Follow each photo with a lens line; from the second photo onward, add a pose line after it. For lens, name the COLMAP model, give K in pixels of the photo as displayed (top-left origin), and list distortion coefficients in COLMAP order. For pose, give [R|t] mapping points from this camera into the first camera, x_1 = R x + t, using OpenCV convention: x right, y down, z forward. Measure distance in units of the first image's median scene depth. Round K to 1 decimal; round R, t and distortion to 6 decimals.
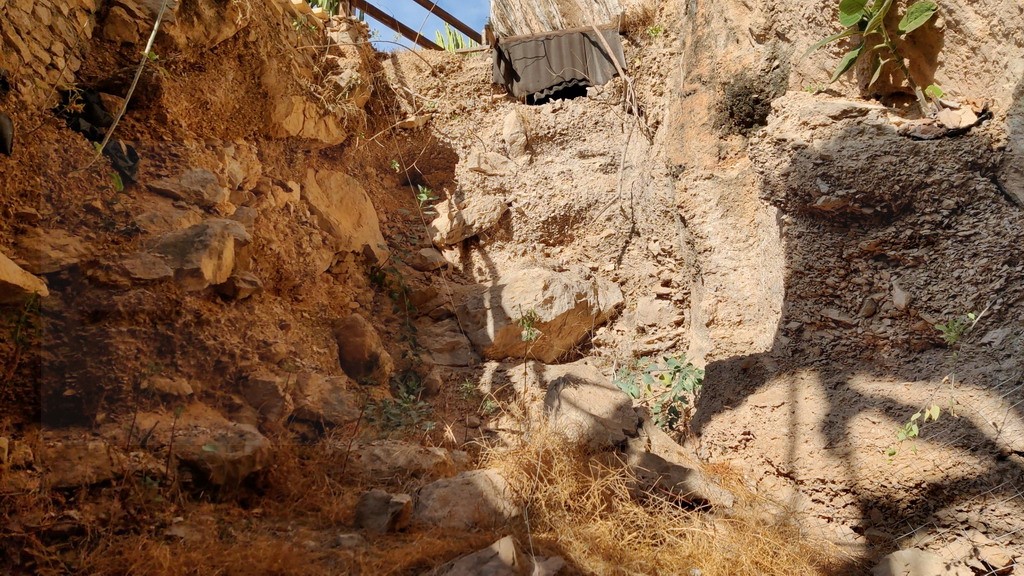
lens RADIAL K [[777.9, 0, 500.8], [0, 777.9, 295.7], [0, 0, 1]] dist [0.047194, -0.078254]
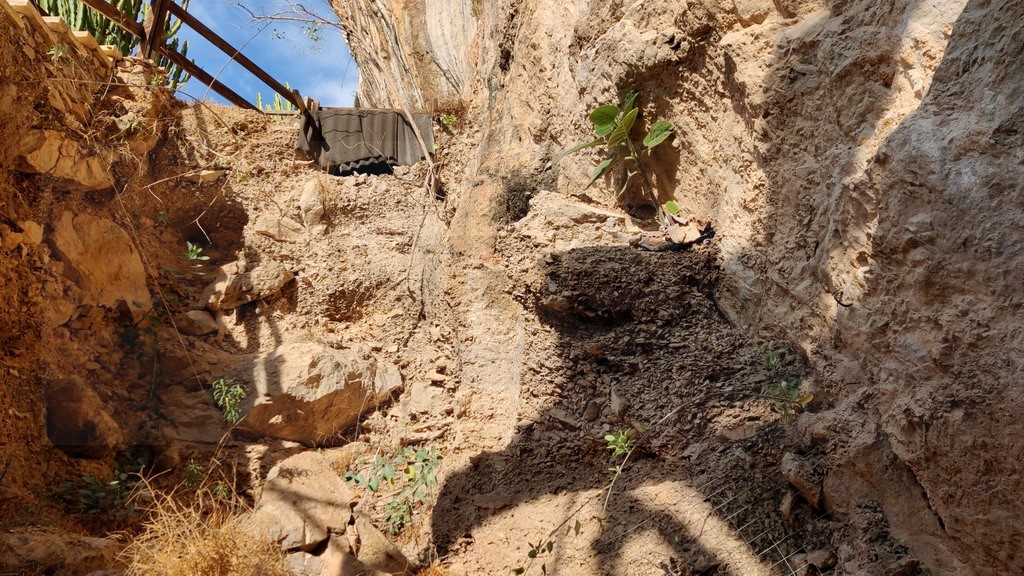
lens RADIAL K [[777.9, 0, 506.8], [0, 777.9, 288.6], [0, 0, 1]] dist [0.047194, -0.078254]
pose [[0.978316, 0.102878, 0.179761, 0.108534], [-0.082175, 0.989480, -0.119063, -0.007875], [-0.190119, 0.101709, 0.976478, 0.025381]]
